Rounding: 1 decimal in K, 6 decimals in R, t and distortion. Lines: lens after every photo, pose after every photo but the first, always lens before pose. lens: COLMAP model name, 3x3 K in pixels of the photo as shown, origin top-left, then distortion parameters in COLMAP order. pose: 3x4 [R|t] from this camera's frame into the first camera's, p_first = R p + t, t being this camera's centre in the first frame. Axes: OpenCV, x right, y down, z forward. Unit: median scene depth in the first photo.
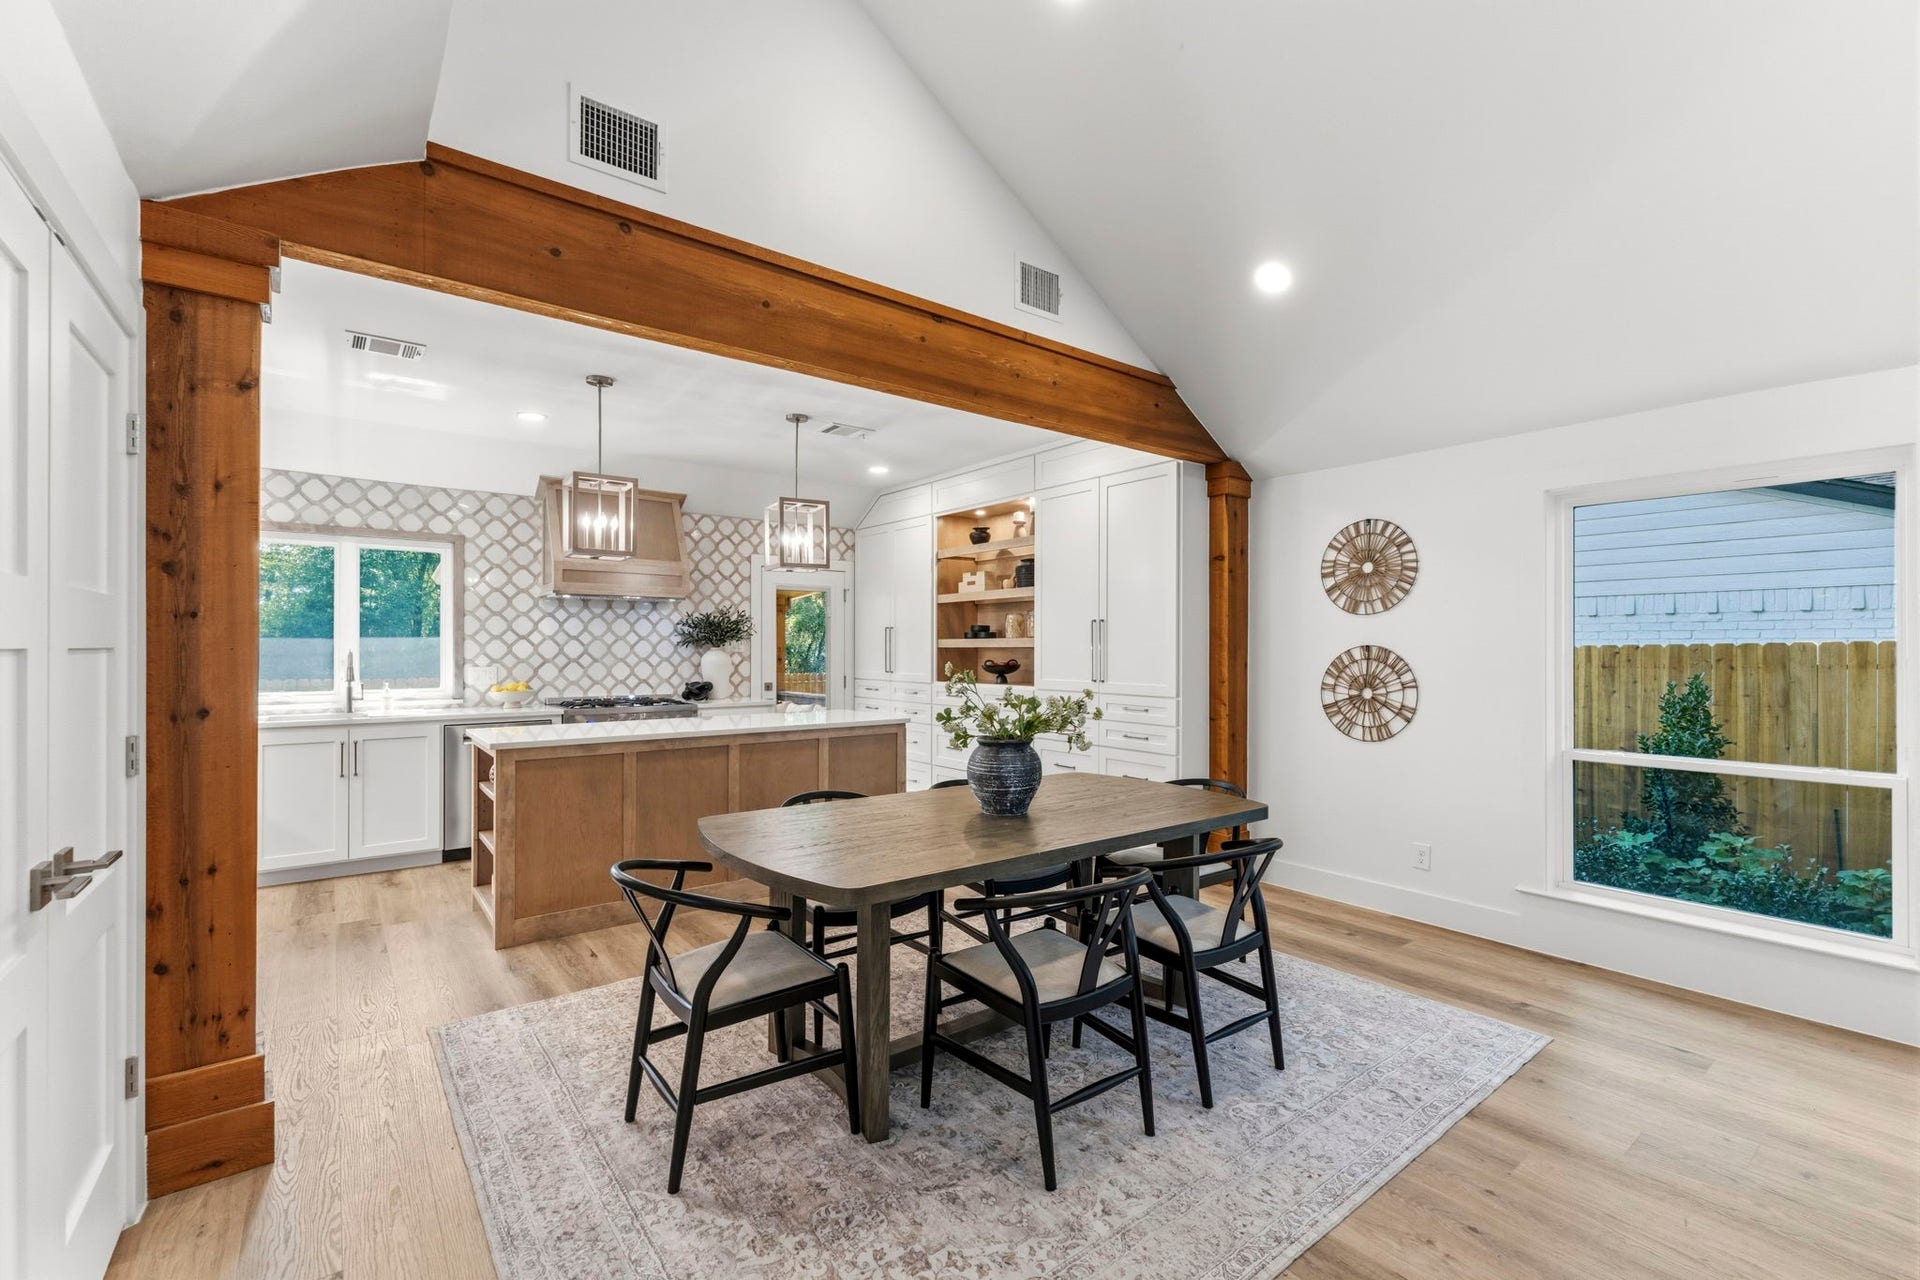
lens RADIAL K [[820.5, 0, 958.0], [0, 820.5, 643.9], [0, 0, 1]] dist [0.000803, -0.000150]
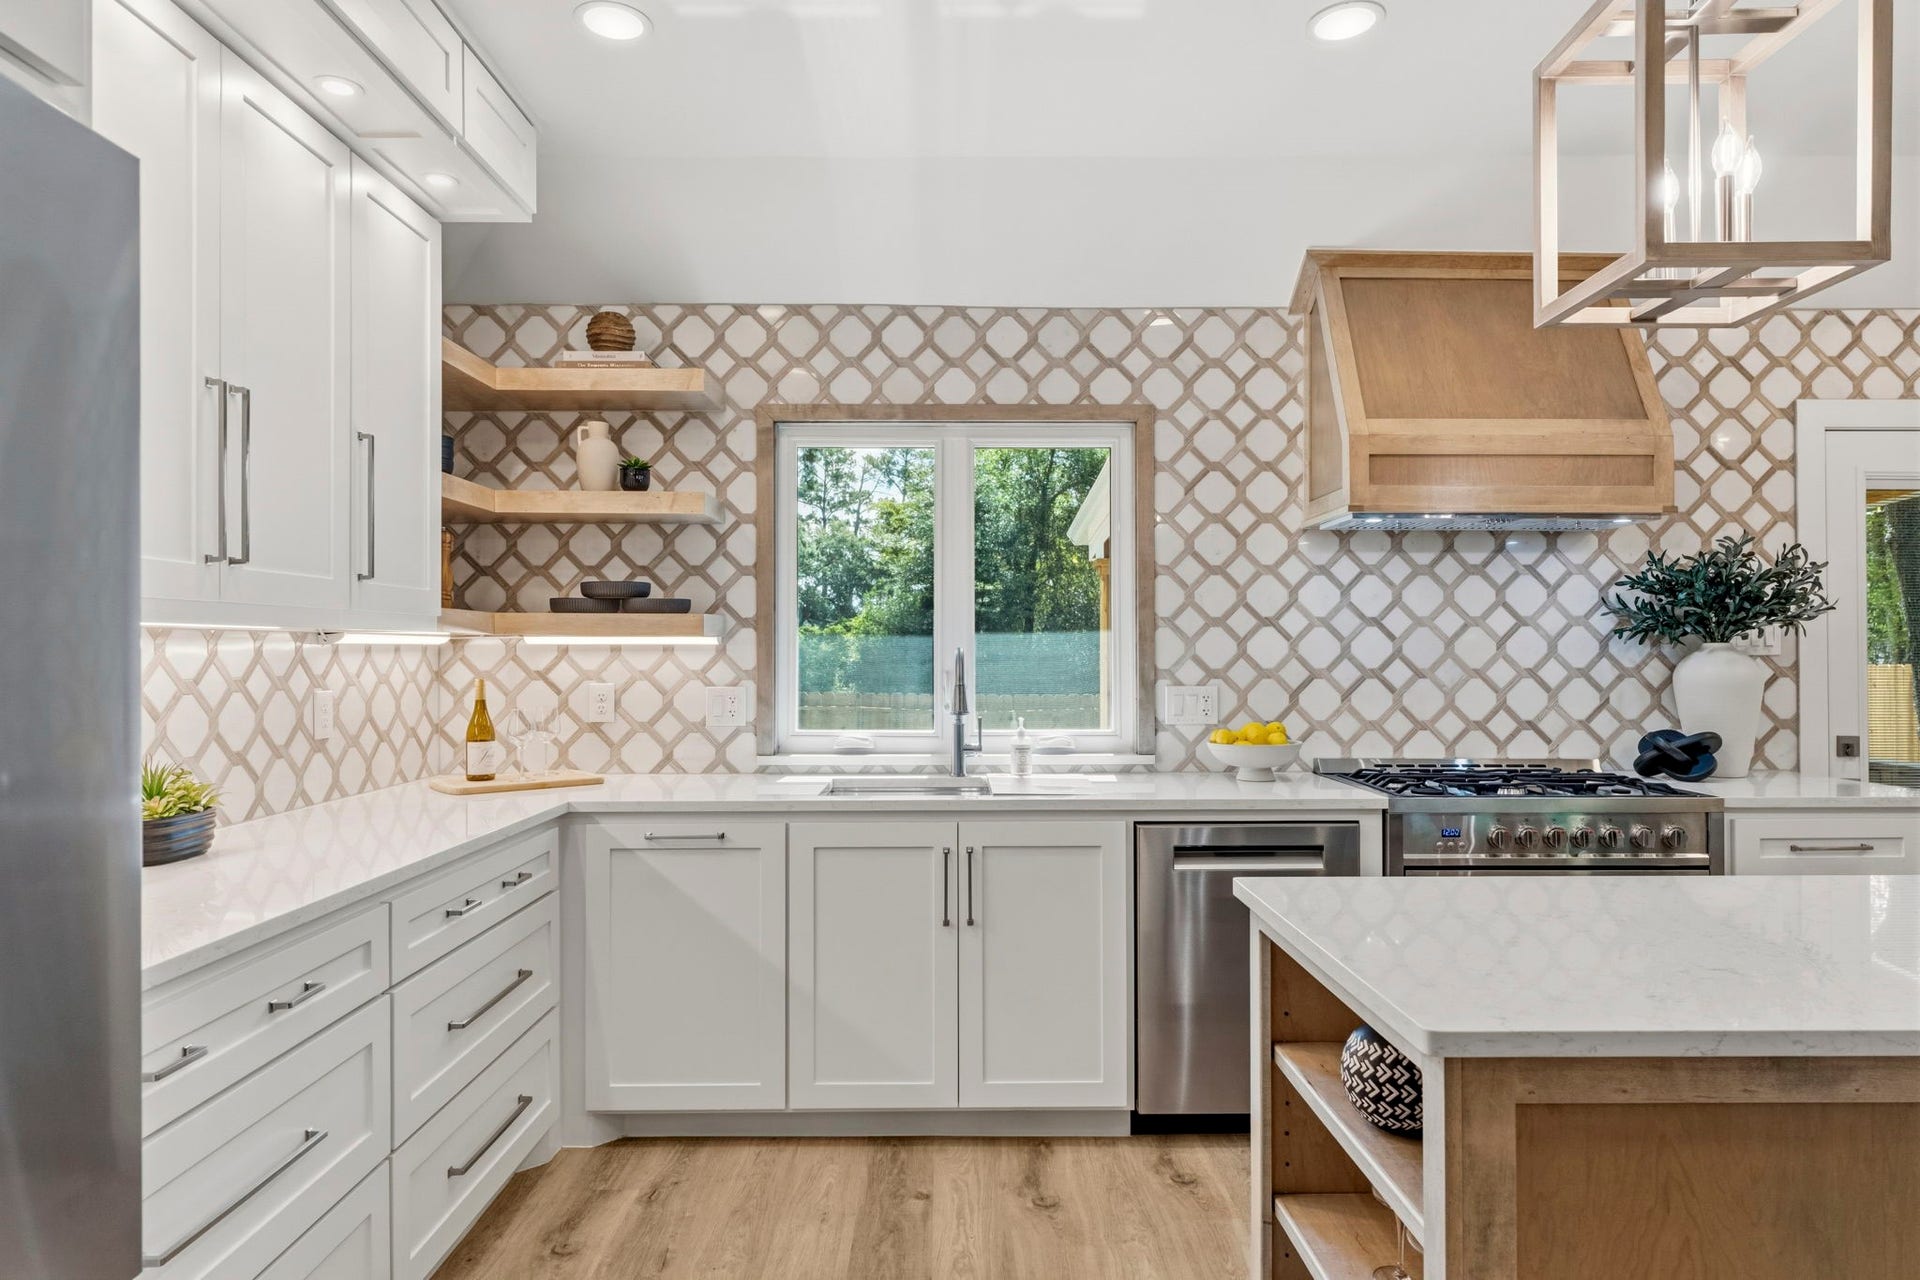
lens RADIAL K [[1154.9, 0, 960.0], [0, 1154.9, 640.0], [0, 0, 1]] dist [0.002041, 0.000585]
pose [[0.802222, -0.008756, -0.596962, -0.310381], [0.004996, 0.999956, -0.007954, 0.006833], [0.597005, 0.003398, 0.802230, 0.422236]]
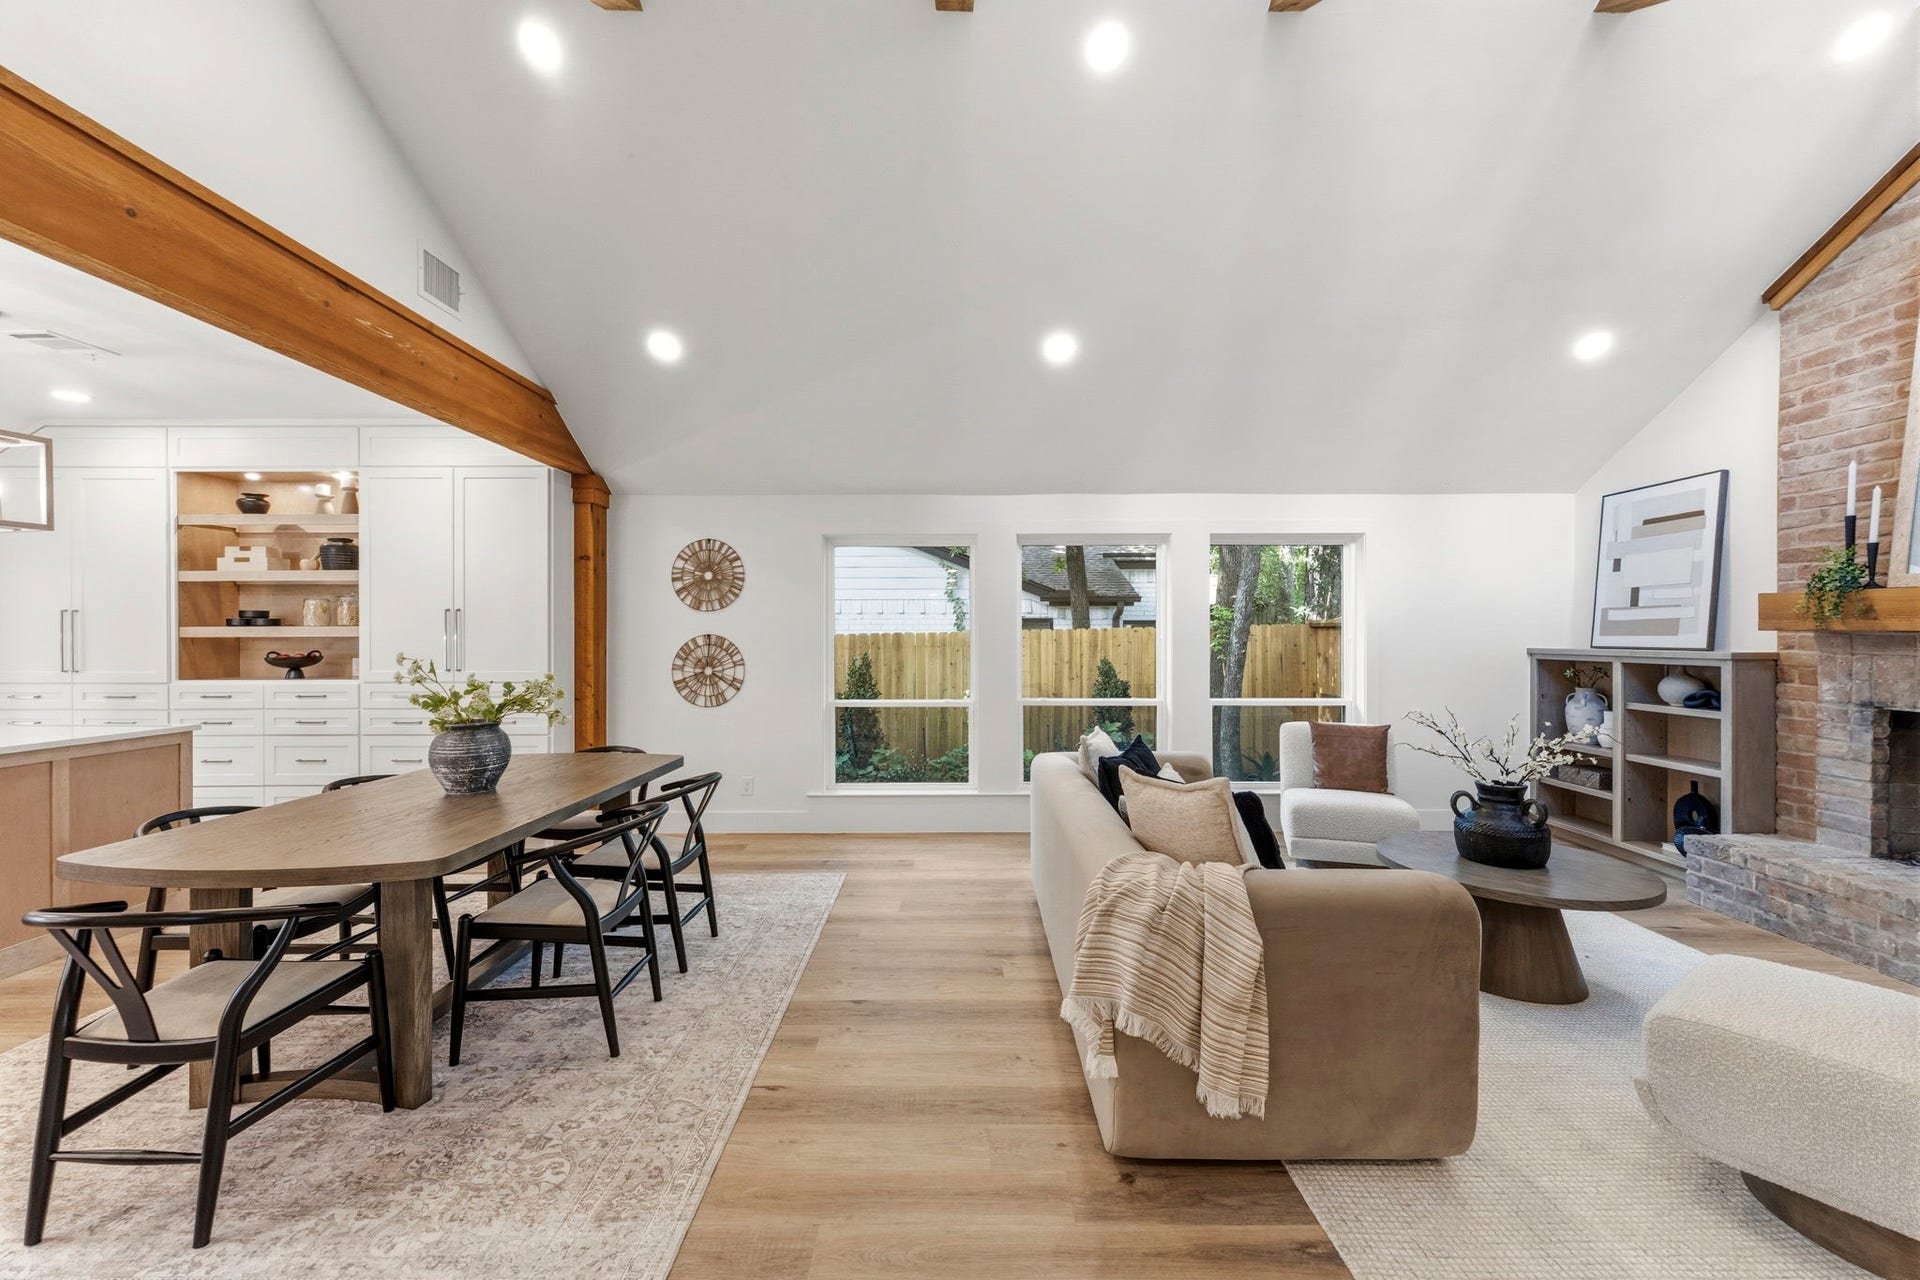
lens RADIAL K [[786.4, 0, 960.0], [0, 786.4, 640.0], [0, 0, 1]] dist [0.000624, -0.000031]
pose [[0.604295, -0.006505, 0.796734, -0.197615], [-0.000881, 0.999961, 0.008832, -0.000665], [-0.796760, -0.006039, 0.604265, -0.065636]]
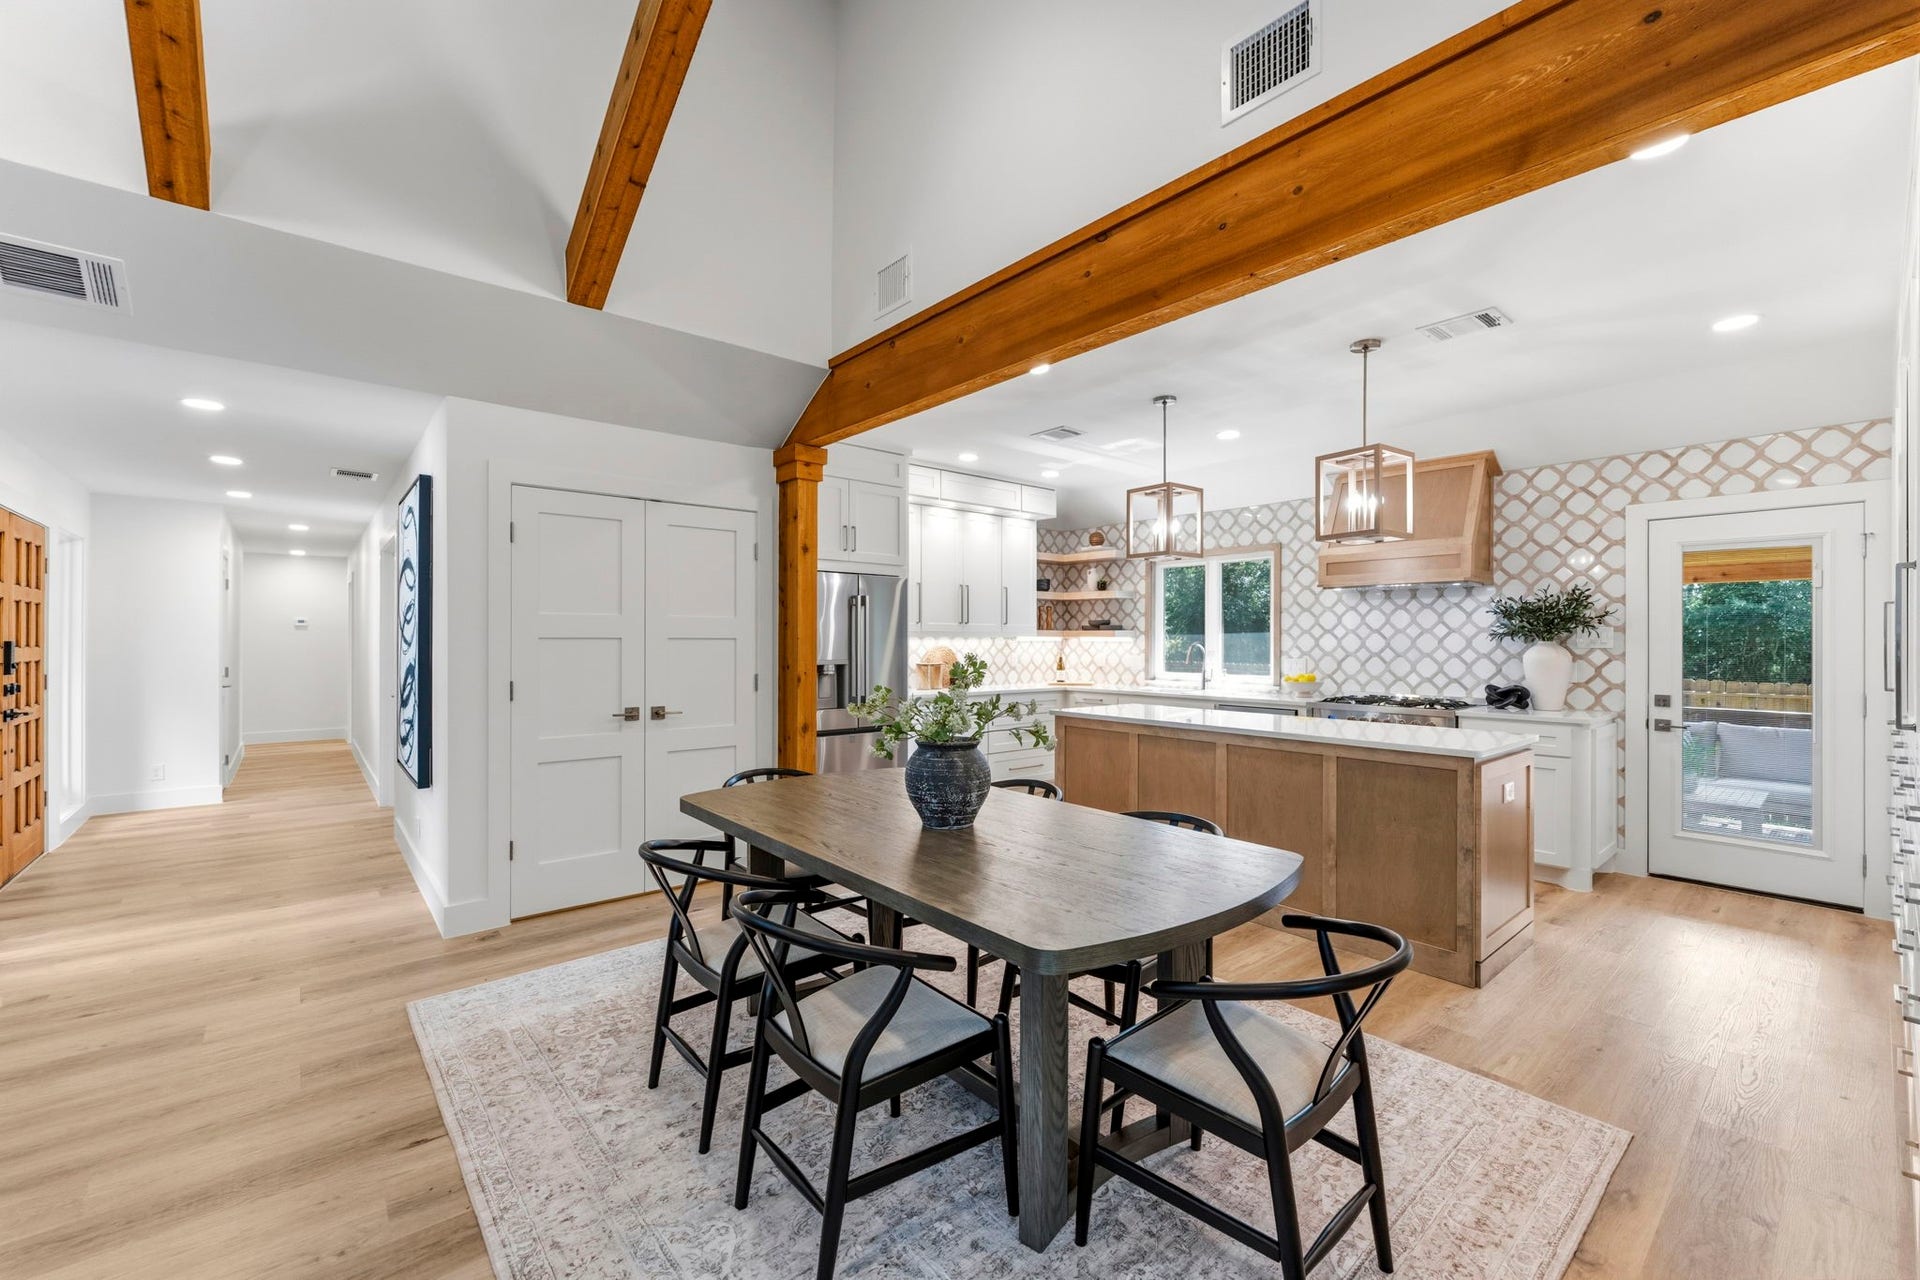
lens RADIAL K [[786.4, 0, 960.0], [0, 786.4, 640.0], [0, 0, 1]] dist [0.000624, -0.000031]
pose [[0.052852, -0.002956, -0.998598, 0.479322], [0.000632, 0.999996, -0.002927, 0.006103], [0.998602, -0.000476, 0.052854, 0.518075]]
